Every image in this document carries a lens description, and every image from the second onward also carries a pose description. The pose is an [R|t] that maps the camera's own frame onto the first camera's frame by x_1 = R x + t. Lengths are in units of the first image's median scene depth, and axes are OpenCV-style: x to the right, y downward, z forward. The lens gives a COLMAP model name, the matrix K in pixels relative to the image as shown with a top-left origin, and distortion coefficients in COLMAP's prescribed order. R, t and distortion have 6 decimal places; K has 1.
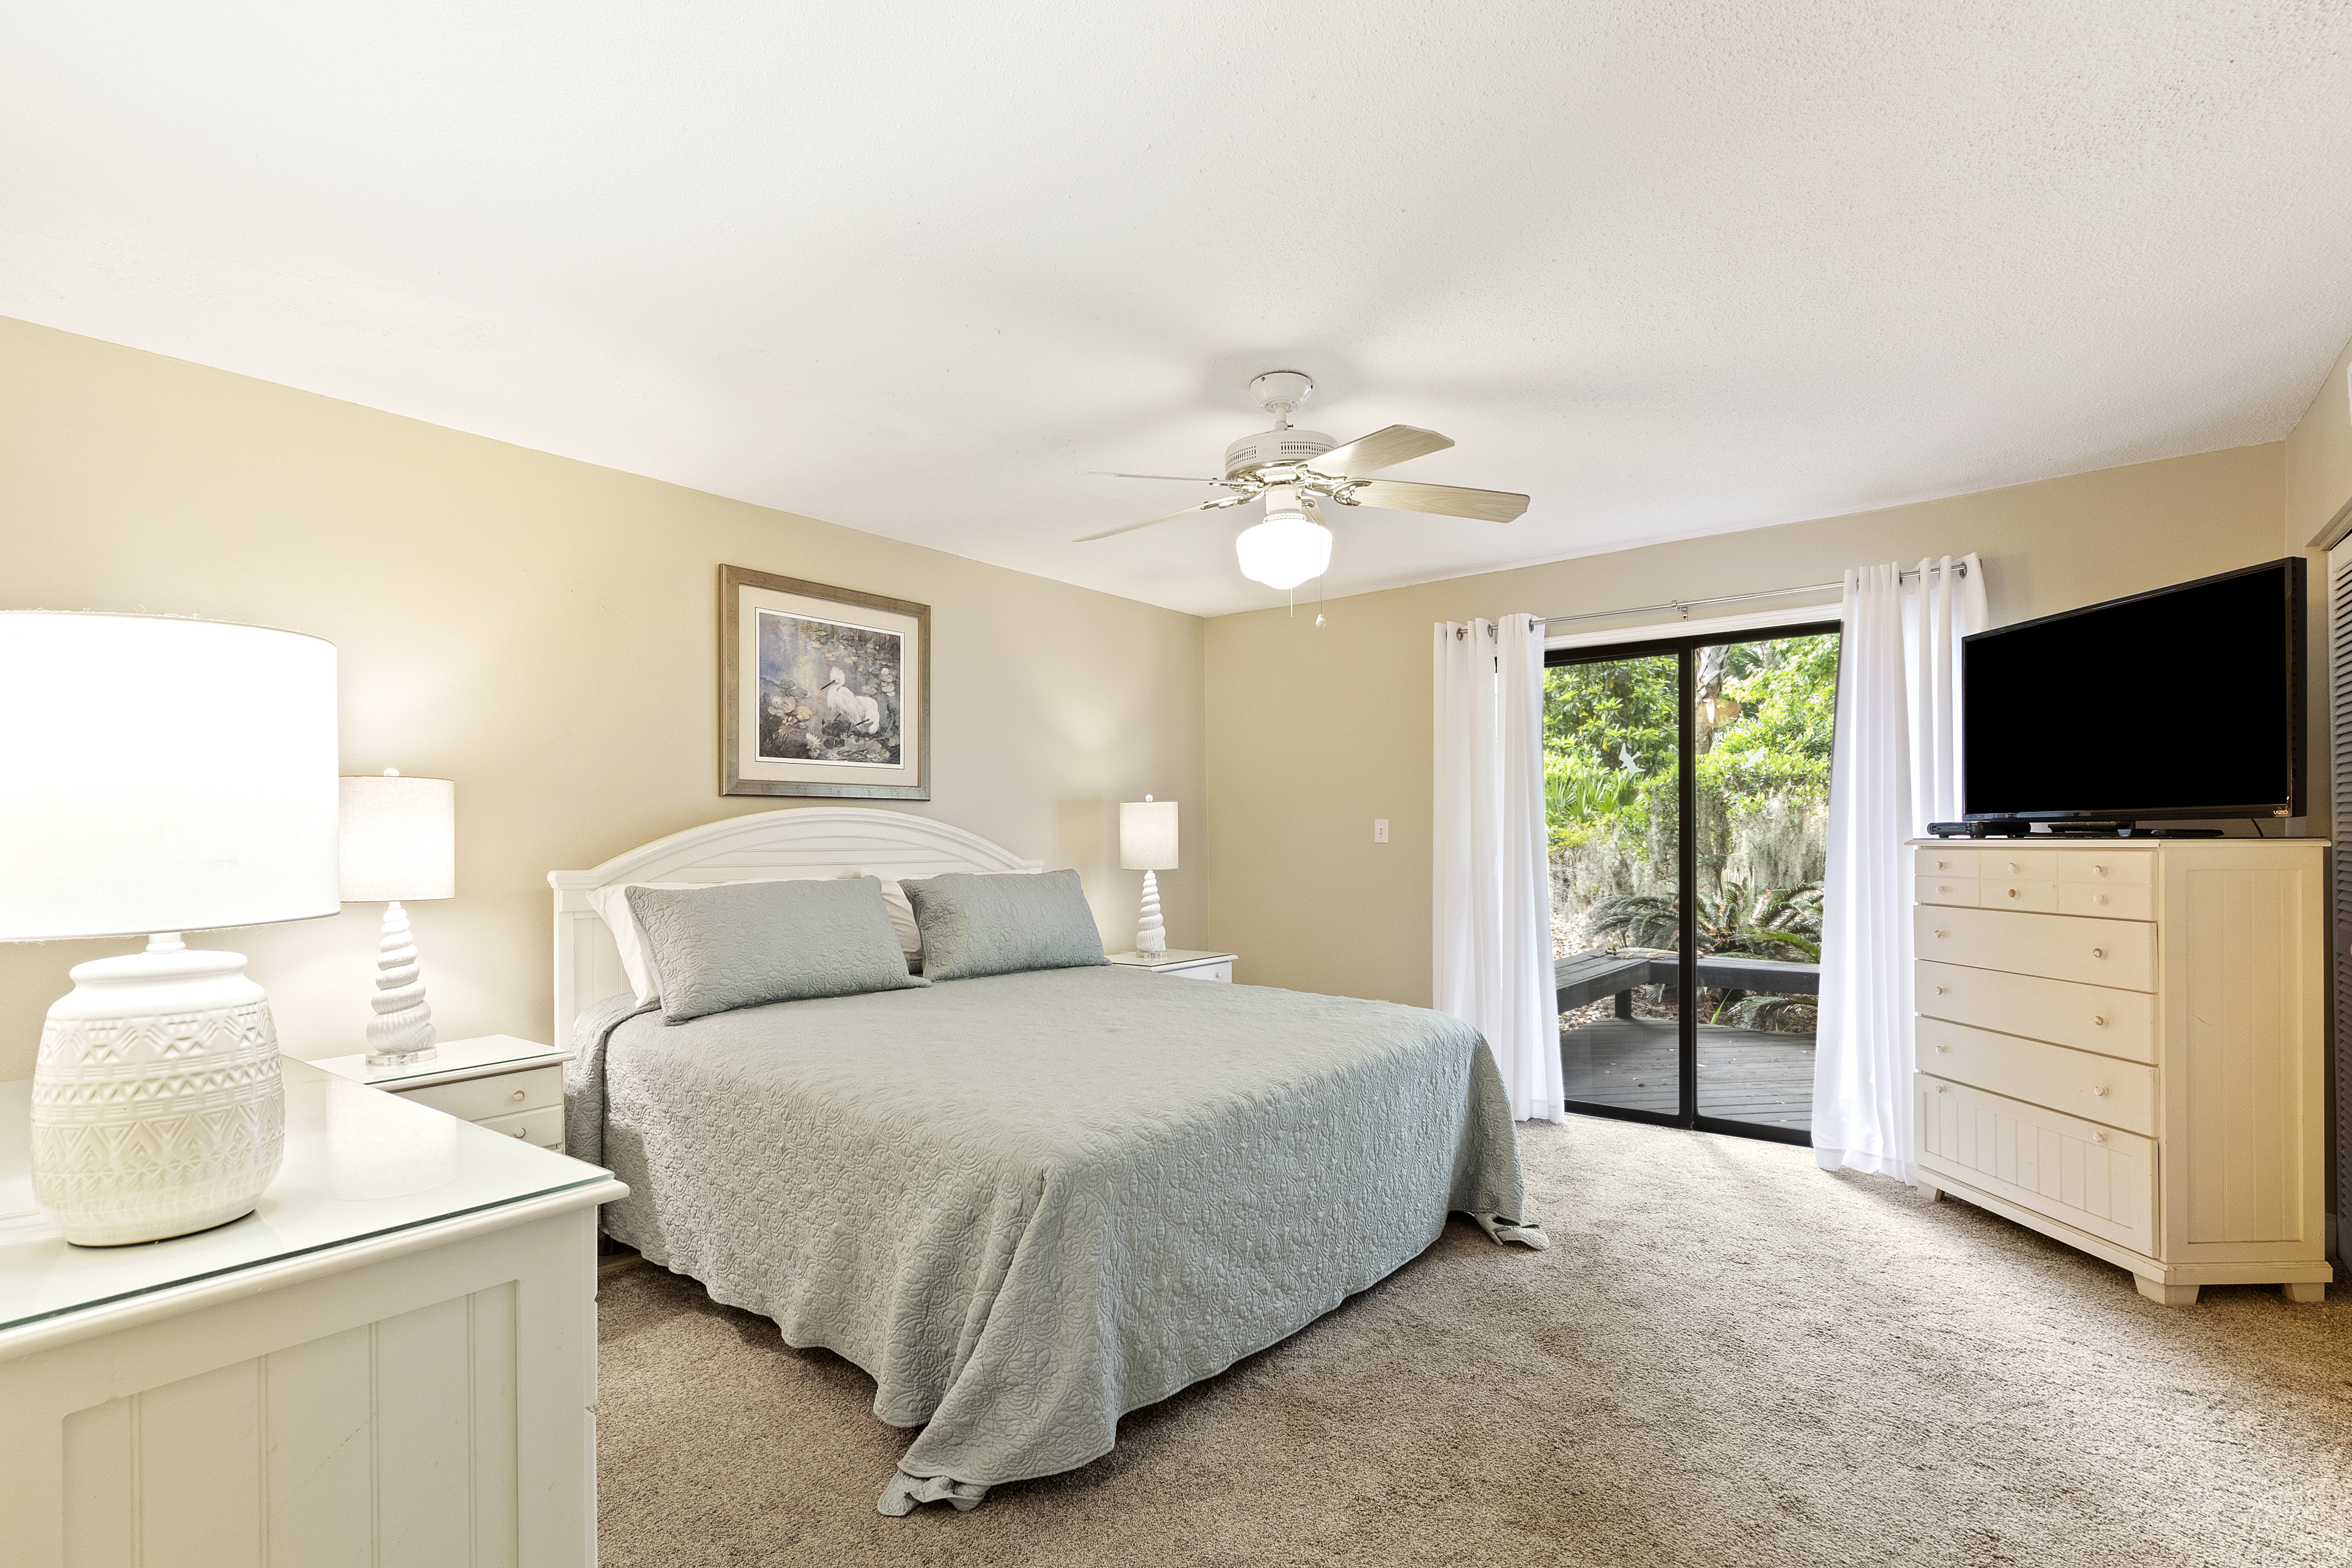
lens RADIAL K [[1083.0, 0, 1181.1], [0, 1083.0, 837.7], [0, 0, 1]] dist [0.001768, 0.000002]
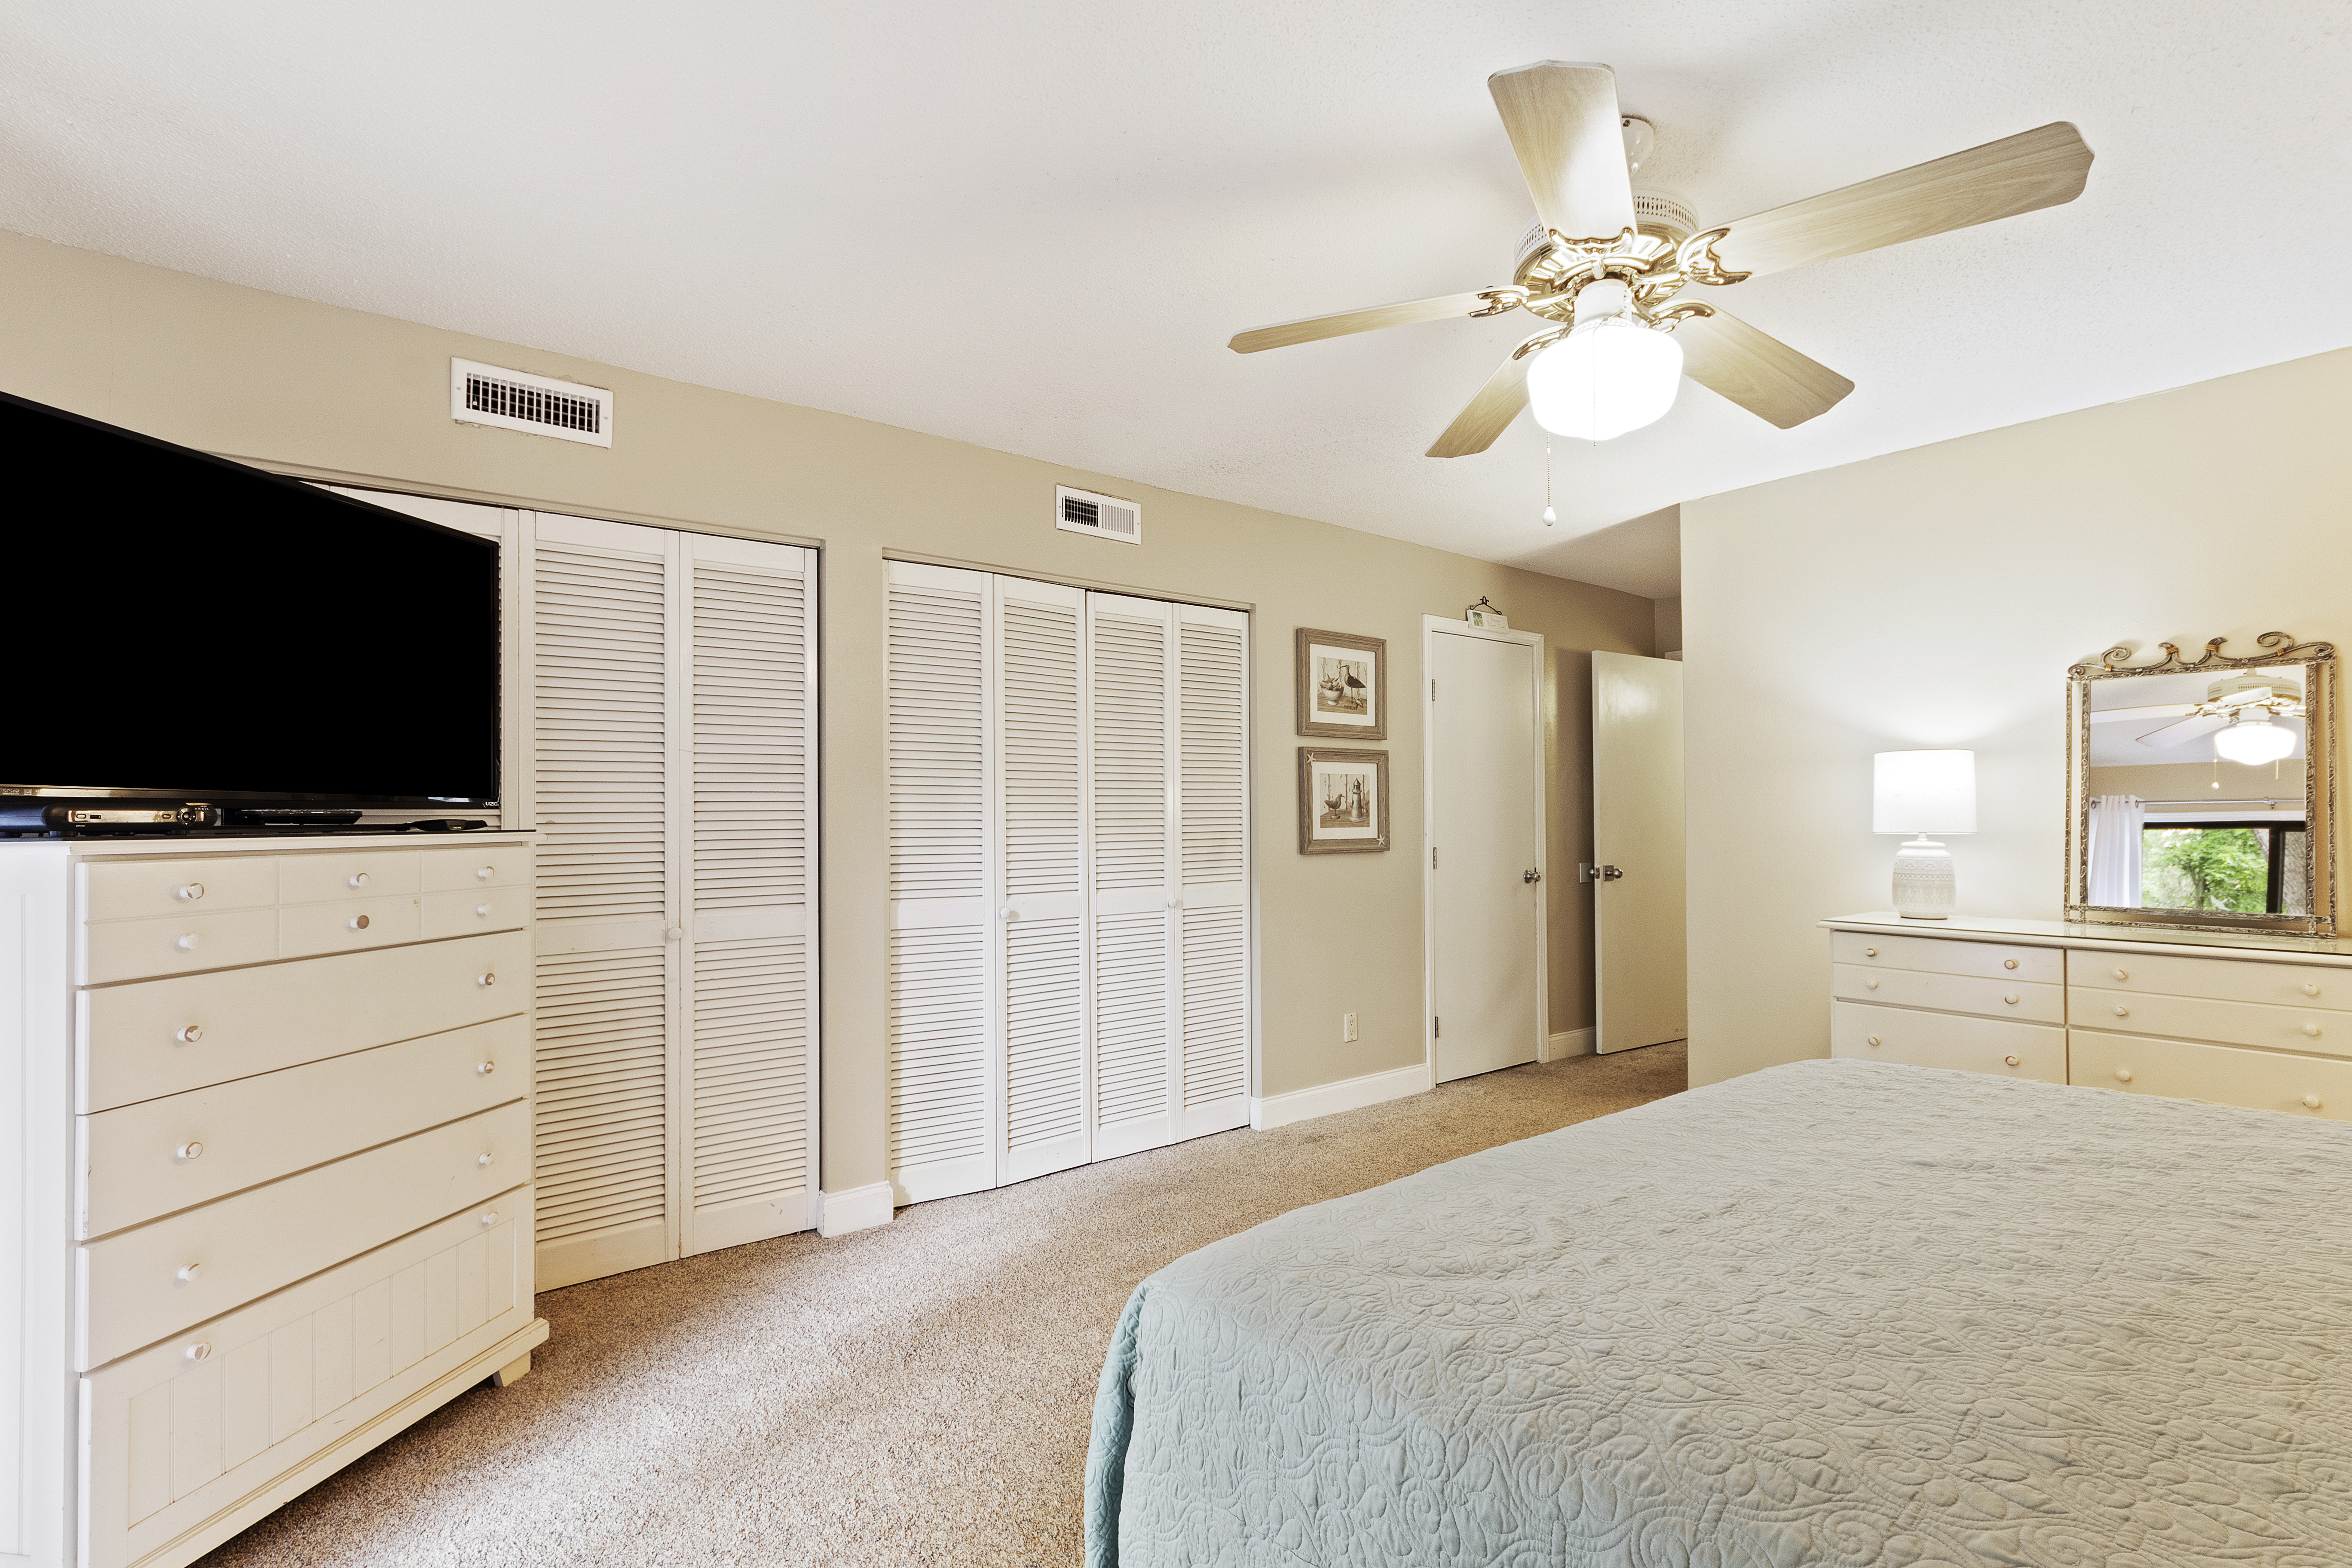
lens RADIAL K [[1140.9, 0, 1177.0], [0, 1140.9, 808.9], [0, 0, 1]] dist [-0.000652, -0.000265]
pose [[-0.972815, 0.016996, 0.230961, 0.131447], [0.015916, 0.999852, -0.006538, -0.001539], [-0.231037, -0.002684, -0.972941, 1.217514]]
